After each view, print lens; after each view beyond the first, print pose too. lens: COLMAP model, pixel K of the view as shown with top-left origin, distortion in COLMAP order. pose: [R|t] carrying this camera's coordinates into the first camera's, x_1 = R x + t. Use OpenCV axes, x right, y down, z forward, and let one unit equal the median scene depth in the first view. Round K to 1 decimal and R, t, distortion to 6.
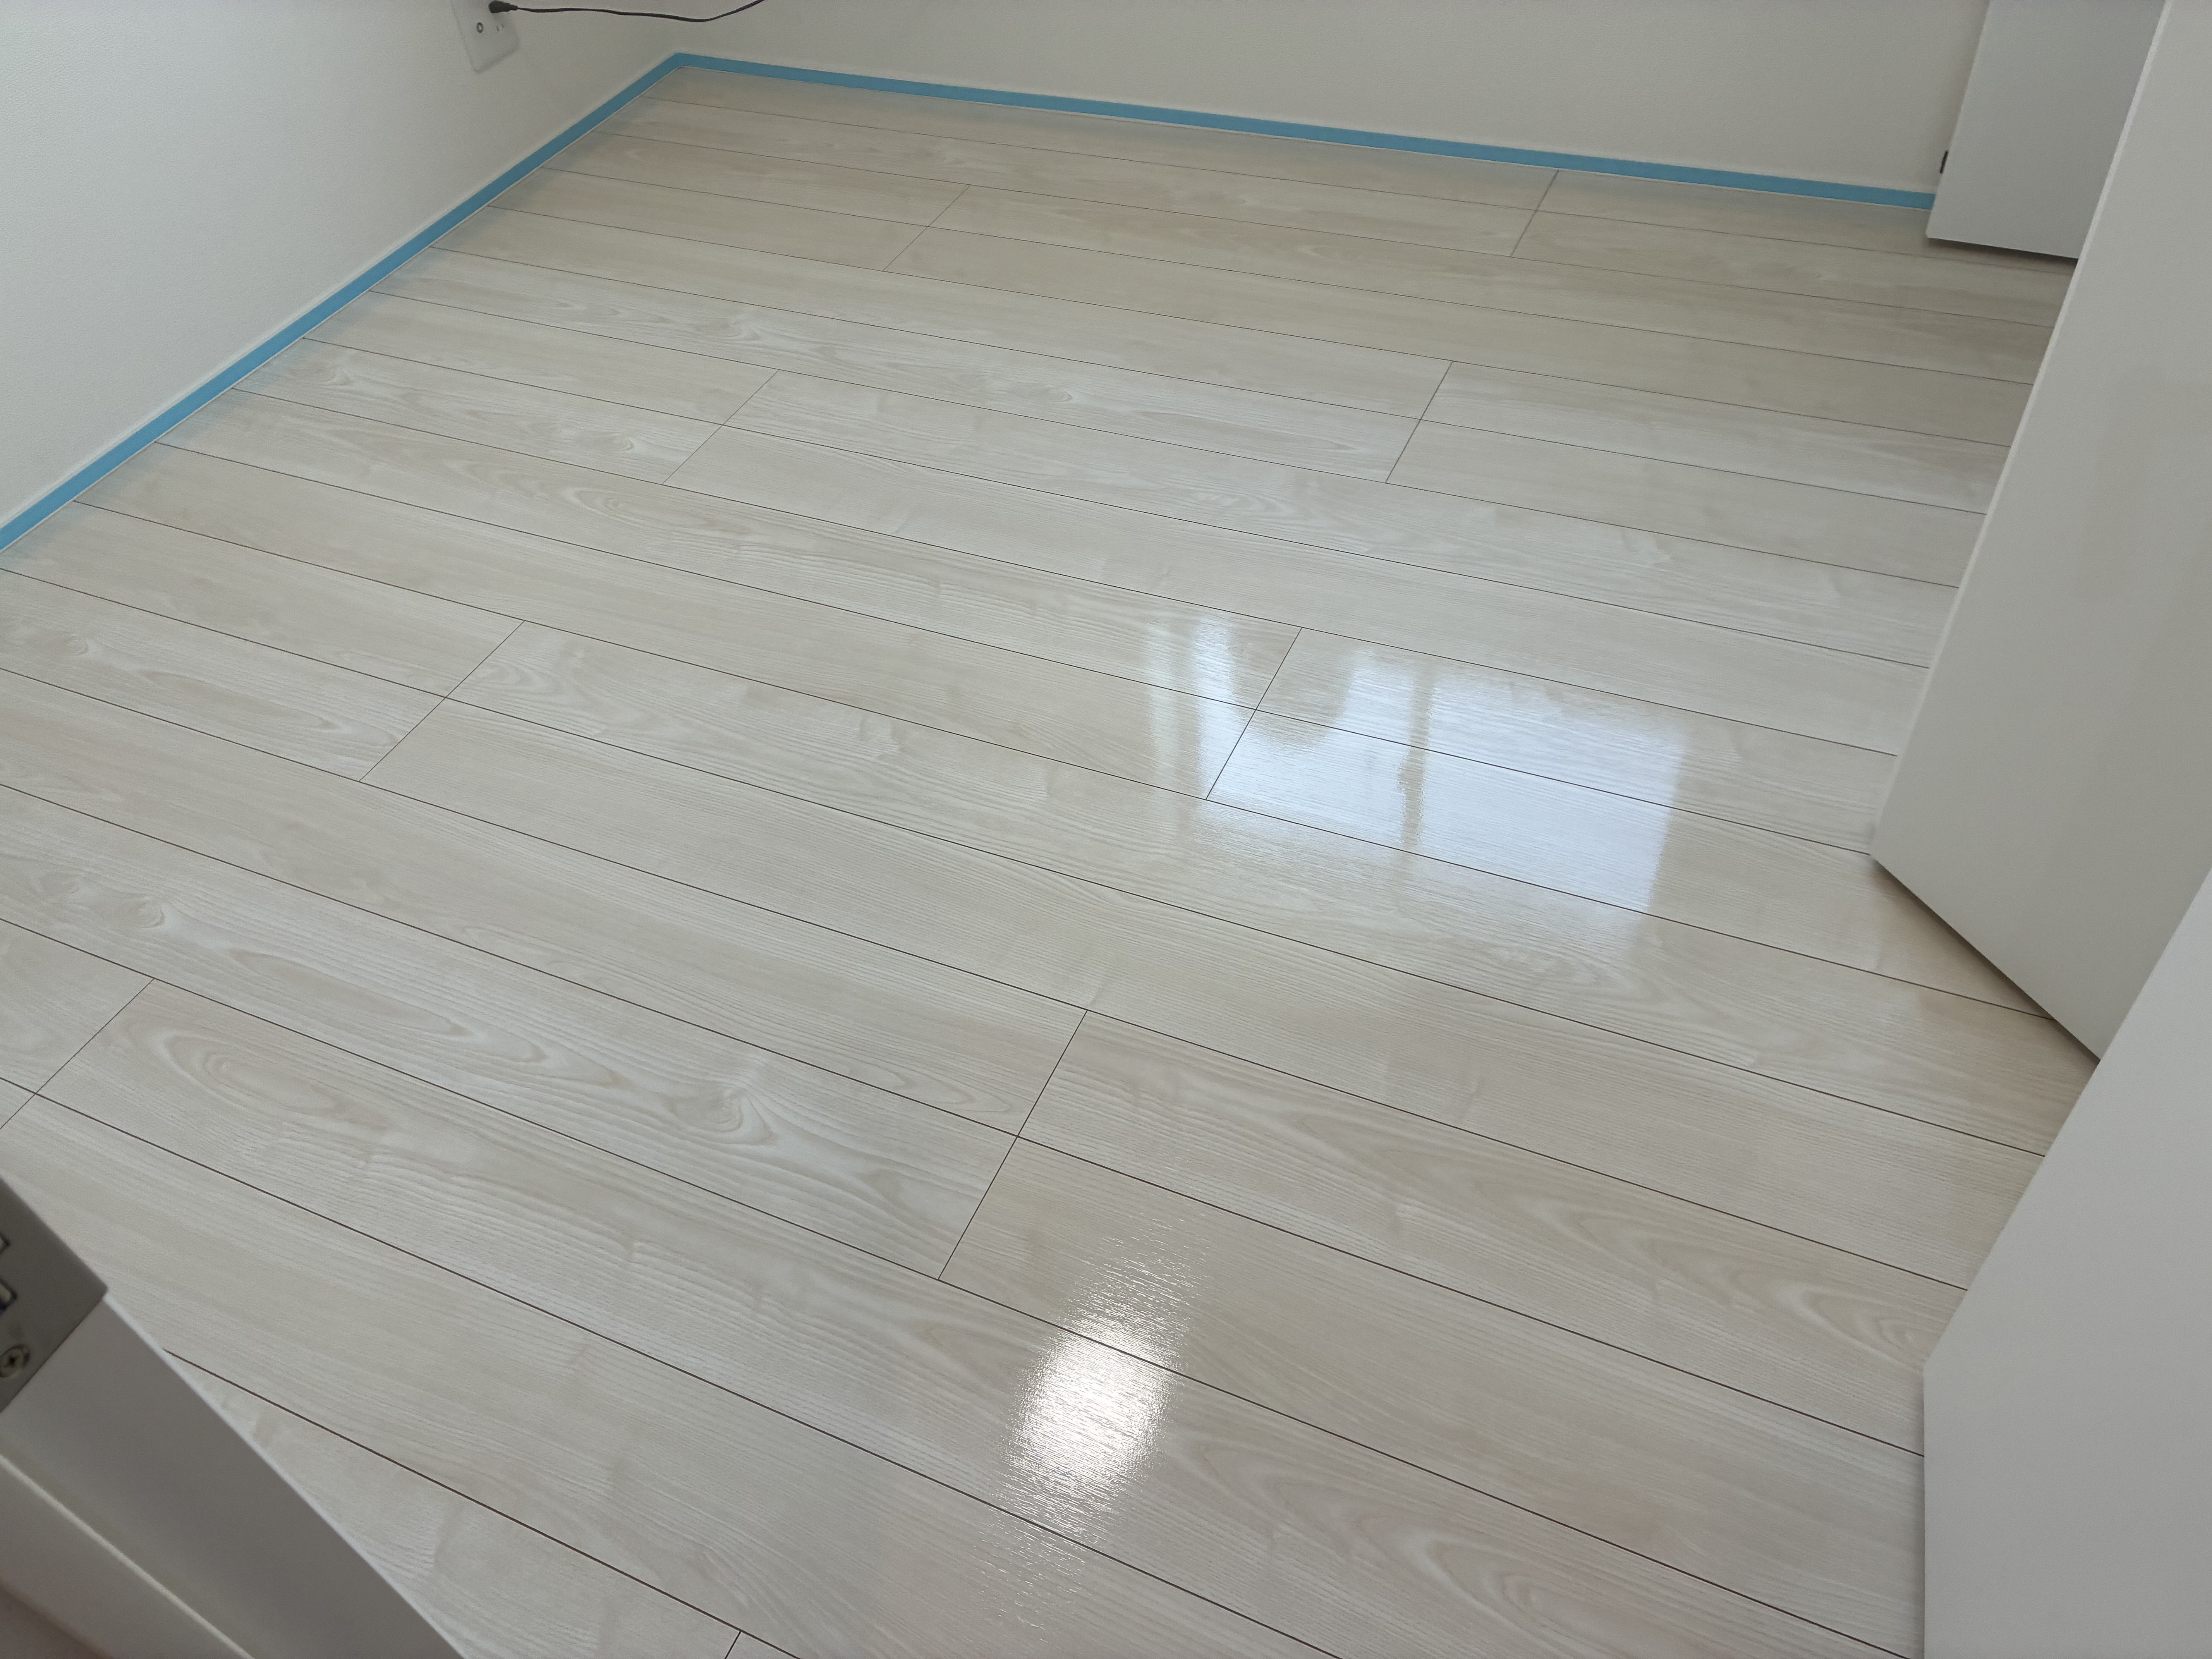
lens RADIAL K [[1691.2, 0, 1106.0], [0, 1691.2, 829.5], [0, 0, 1]] dist [0.010292, -0.001974]
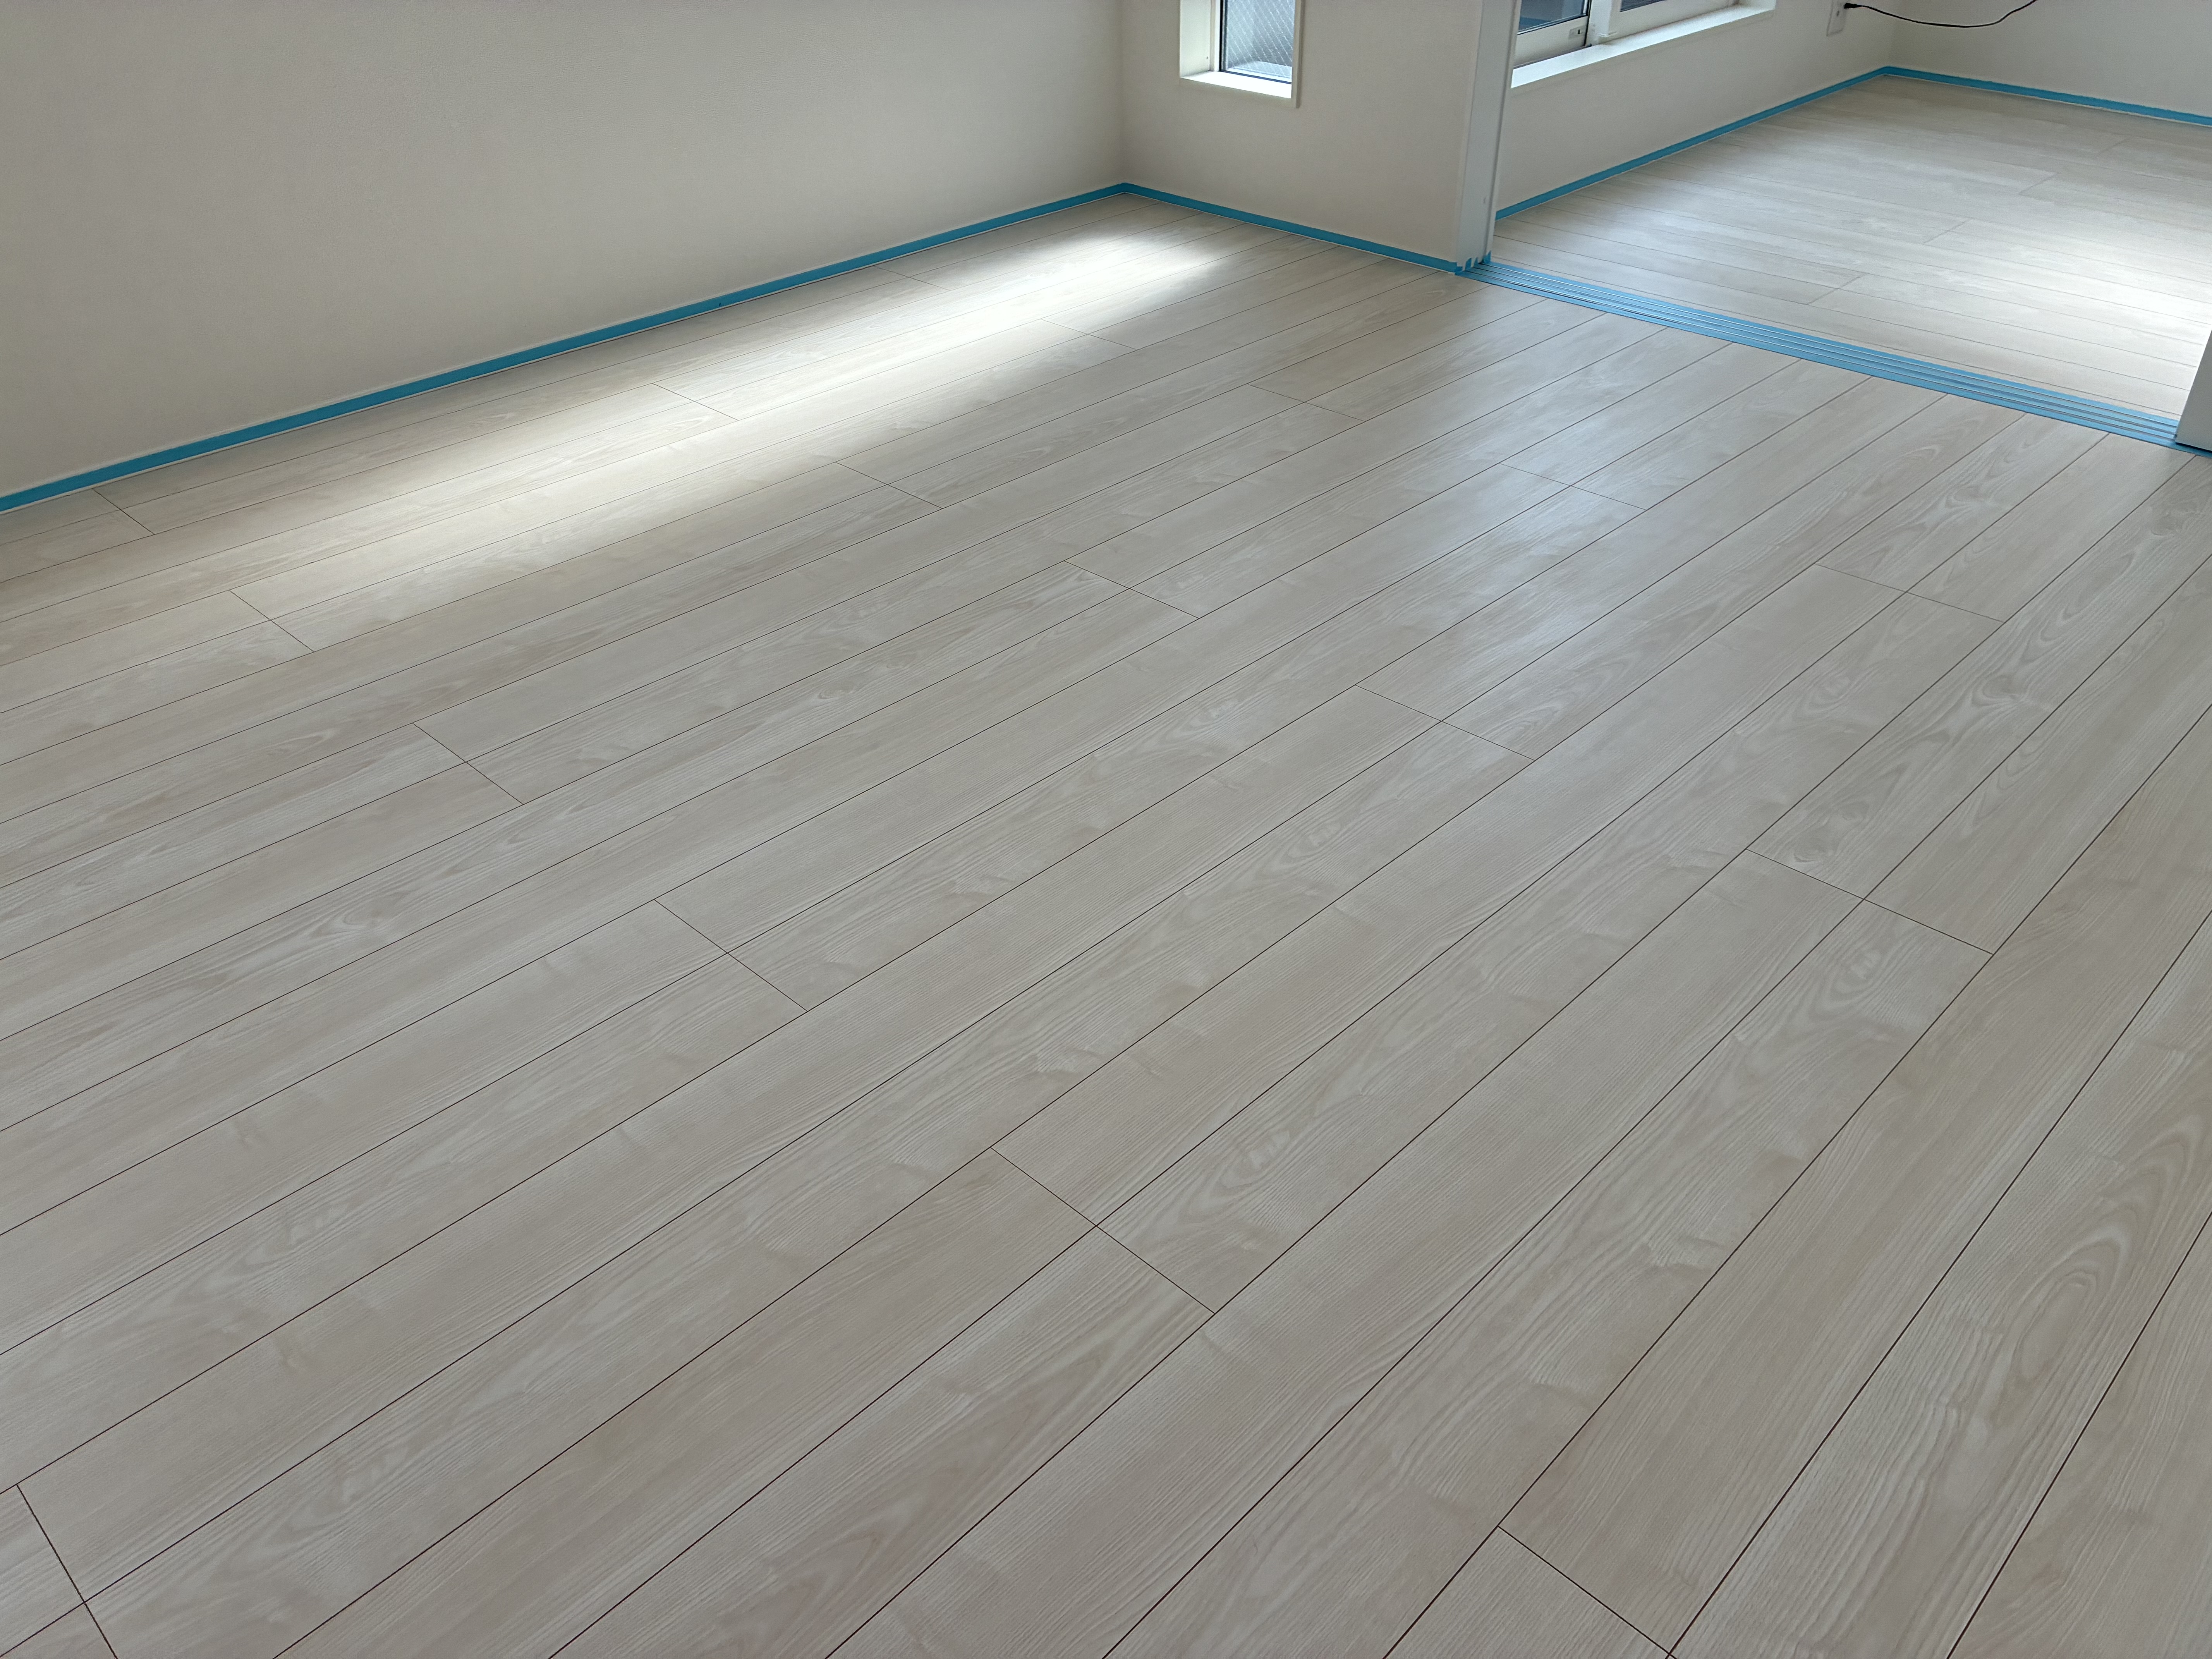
lens RADIAL K [[1756.5, 0, 1106.0], [0, 1756.5, 829.5], [0, 0, 1]] dist [0.026297, -0.031618]
pose [[-0.347478, 0.598289, -0.722018, 0.242076], [-0.643867, 0.407541, 0.647569, -0.268729], [0.681685, 0.689899, 0.243607, 0.229366]]
